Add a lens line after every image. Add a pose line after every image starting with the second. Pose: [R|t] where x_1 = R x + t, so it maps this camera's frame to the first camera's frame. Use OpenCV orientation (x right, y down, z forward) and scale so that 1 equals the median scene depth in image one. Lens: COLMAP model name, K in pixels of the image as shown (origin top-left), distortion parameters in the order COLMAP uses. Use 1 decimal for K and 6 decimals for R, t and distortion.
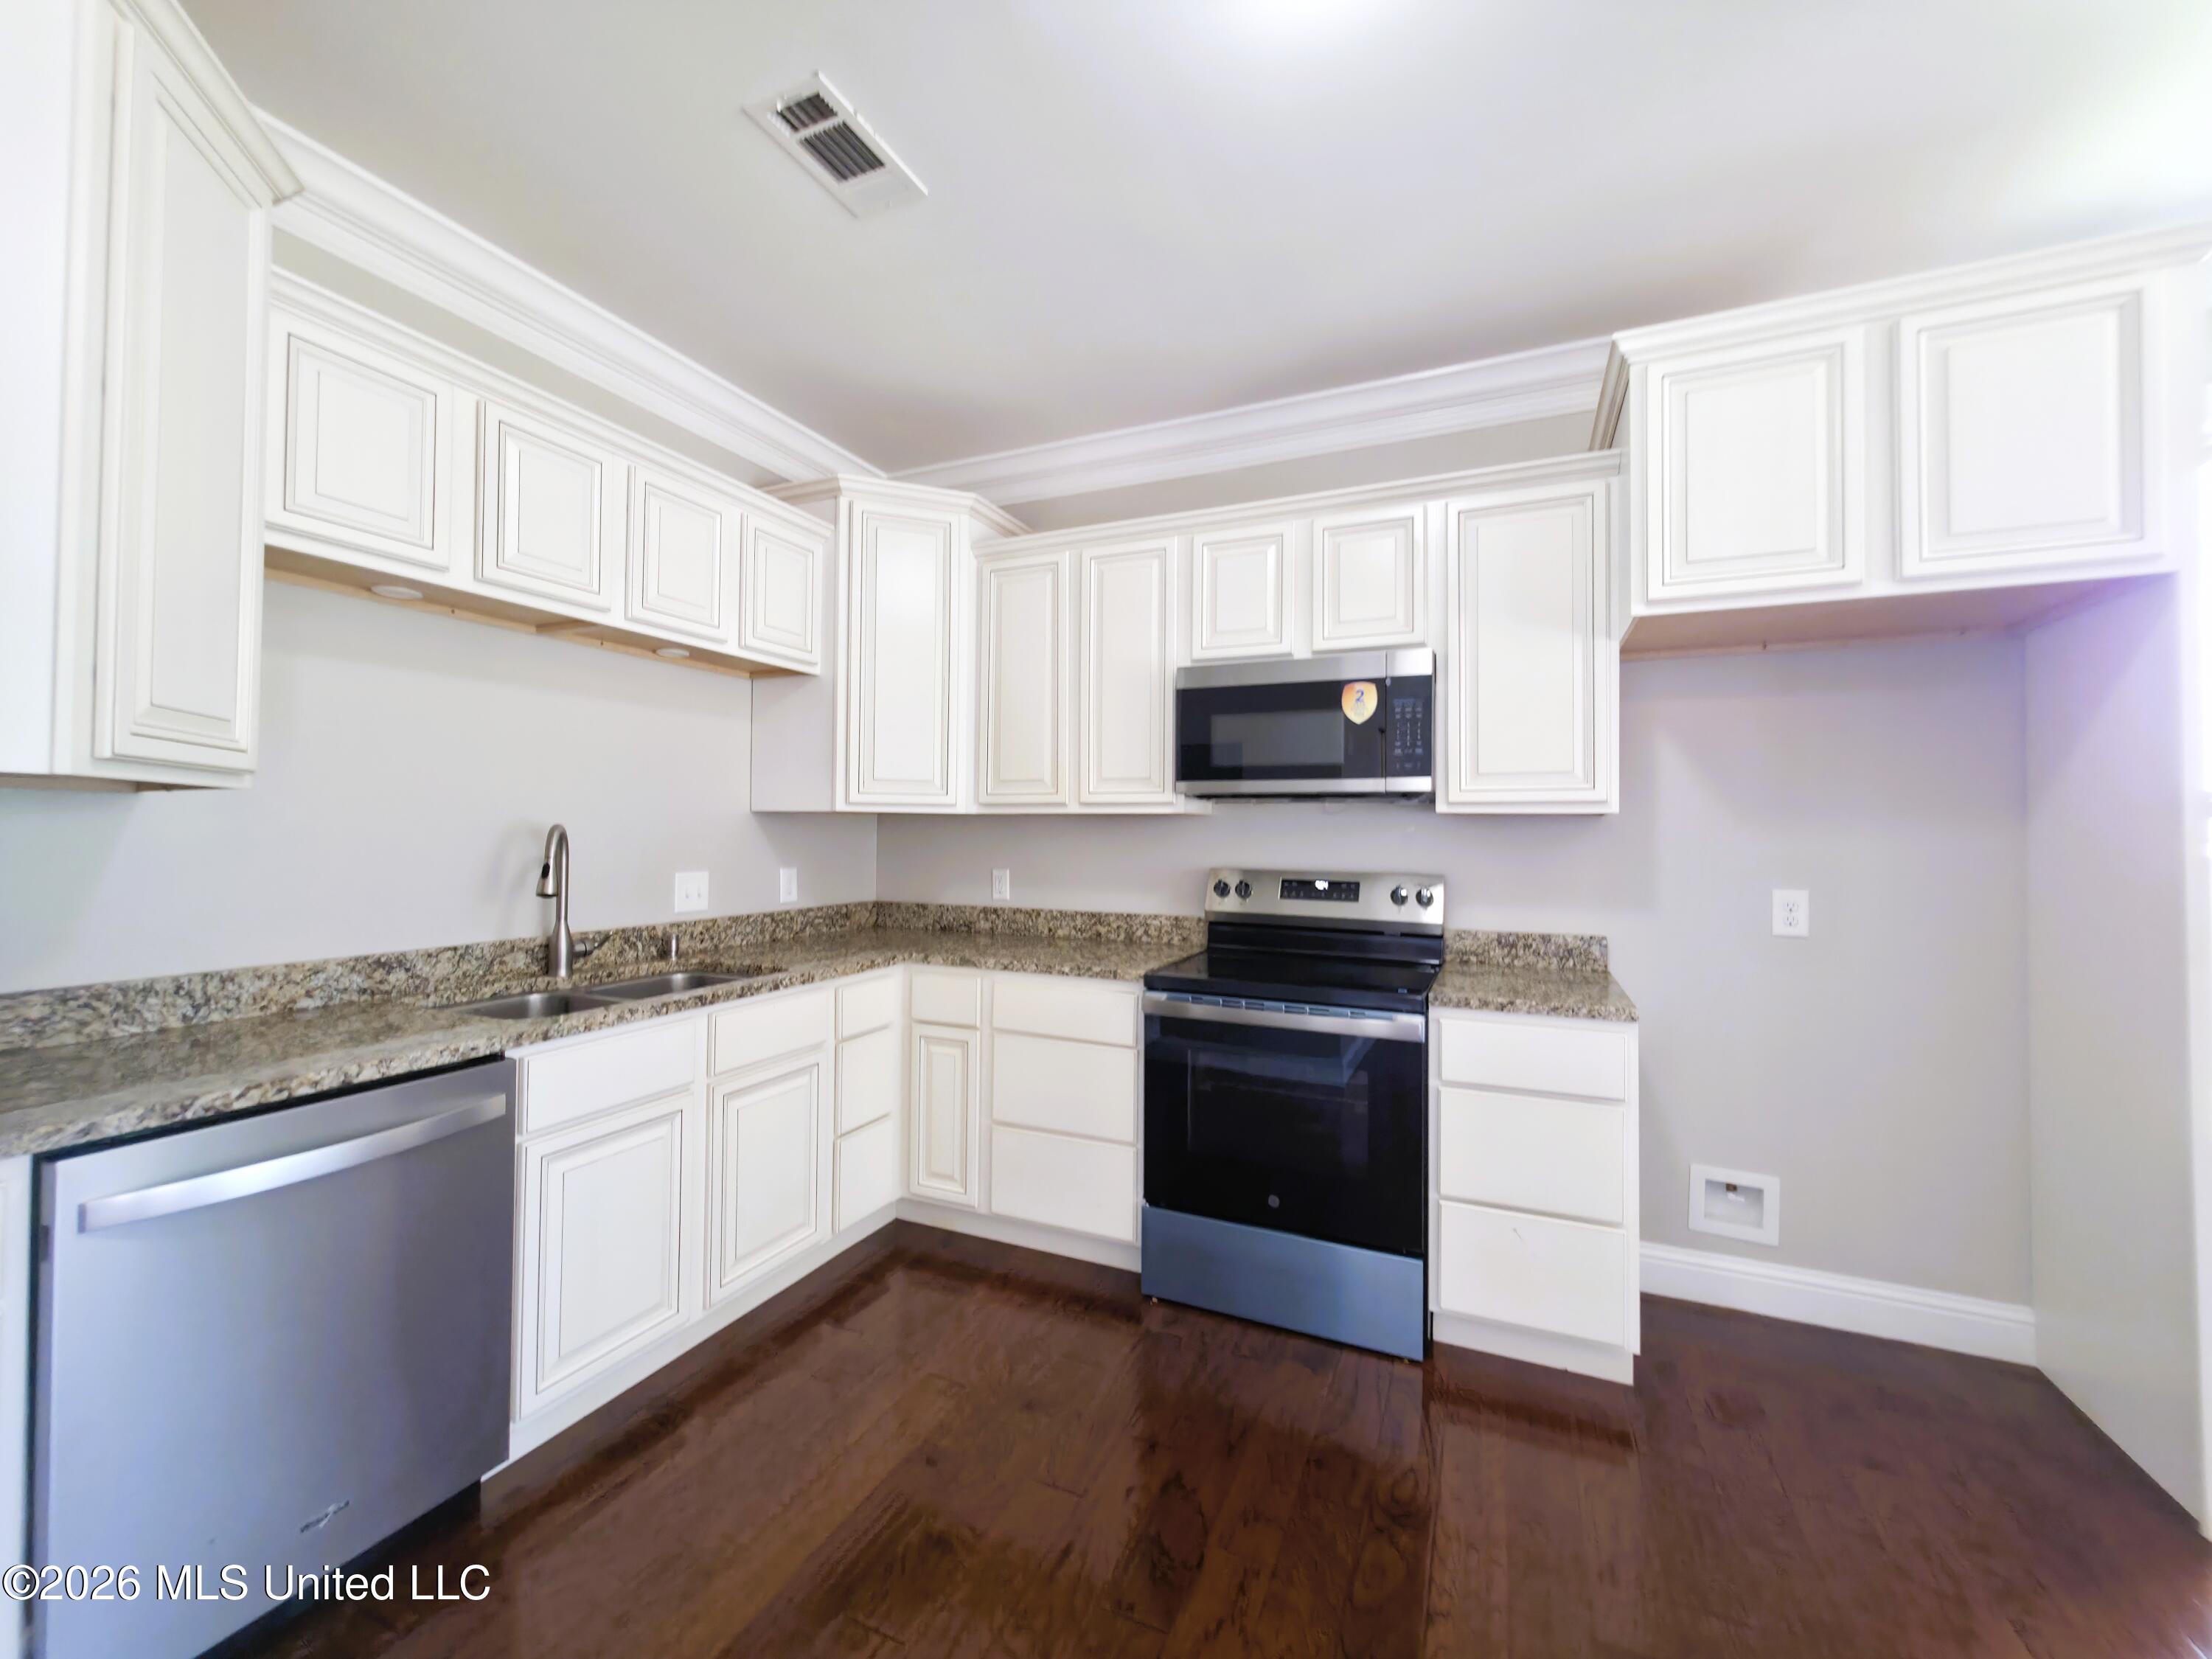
lens RADIAL K [[885.4, 0, 1113.2], [0, 885.4, 823.8], [0, 0, 1]] dist [0.002610, -0.000792]
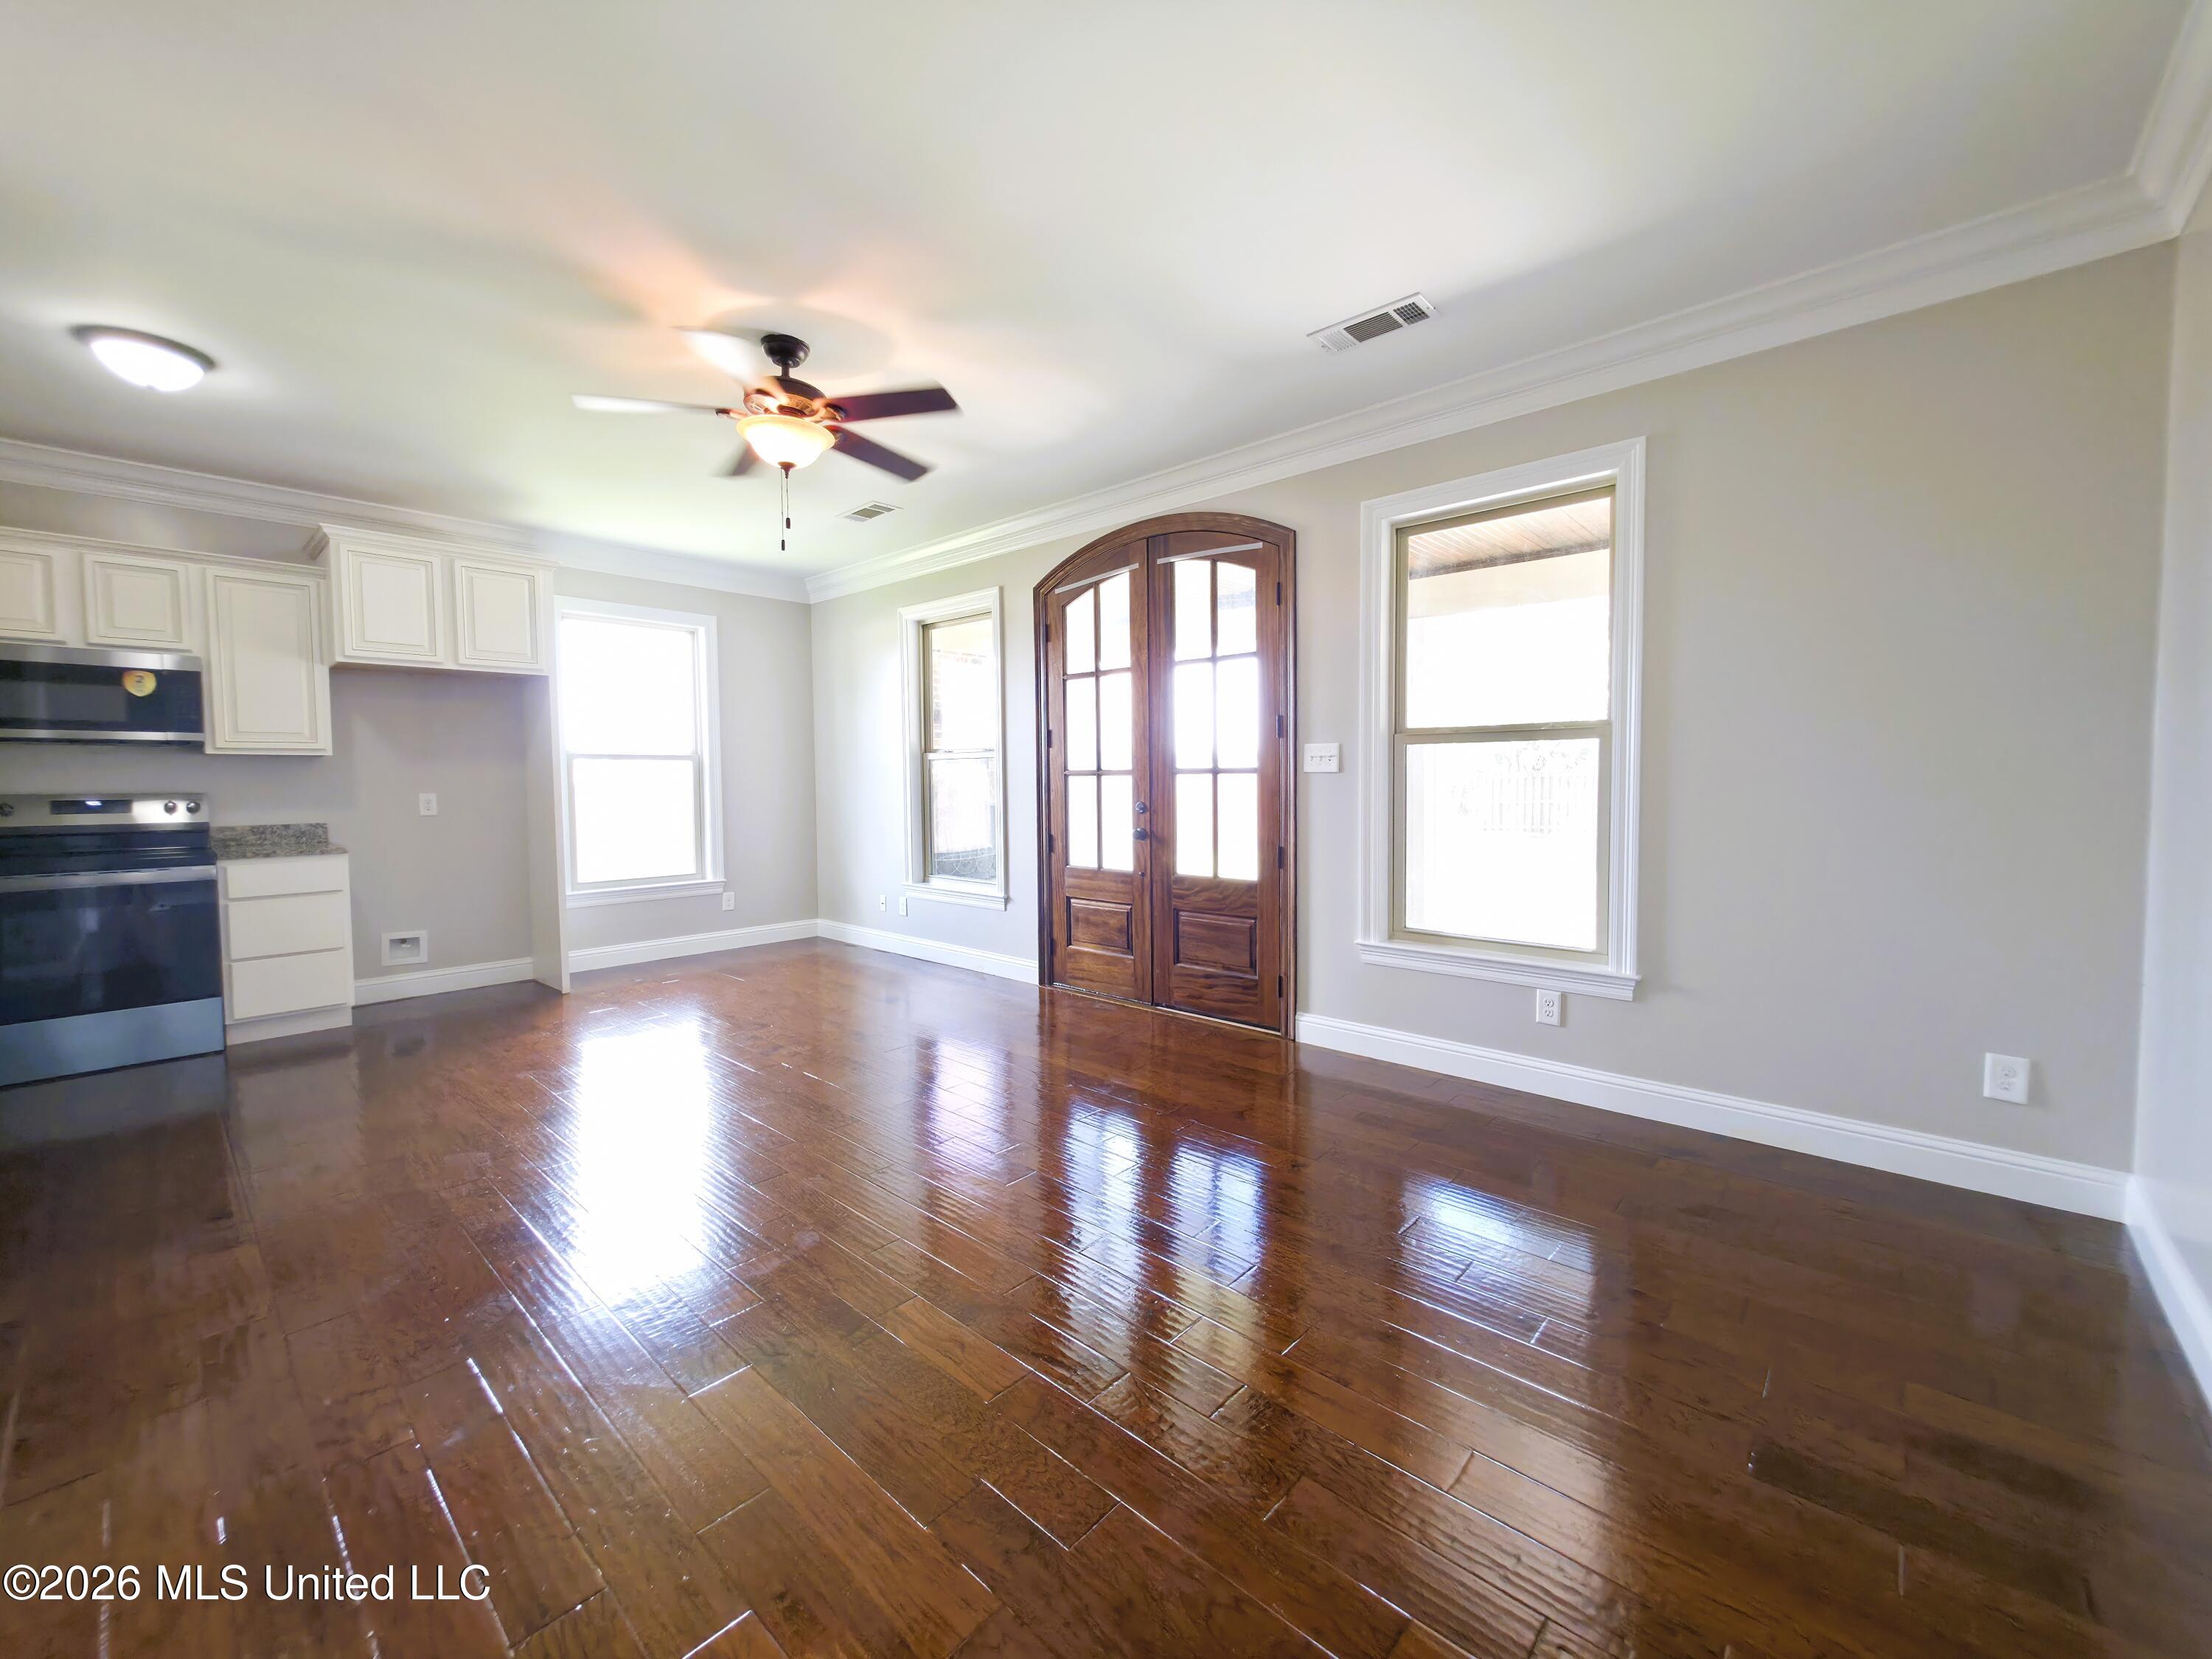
lens RADIAL K [[885.4, 0, 1113.1], [0, 885.4, 815.4], [0, 0, 1]] dist [0.002610, -0.000792]
pose [[0.317764, -0.050153, 0.946842, -0.700326], [-0.004411, 0.998511, 0.054370, 0.004803], [-0.948159, -0.021453, 0.317070, -1.188481]]
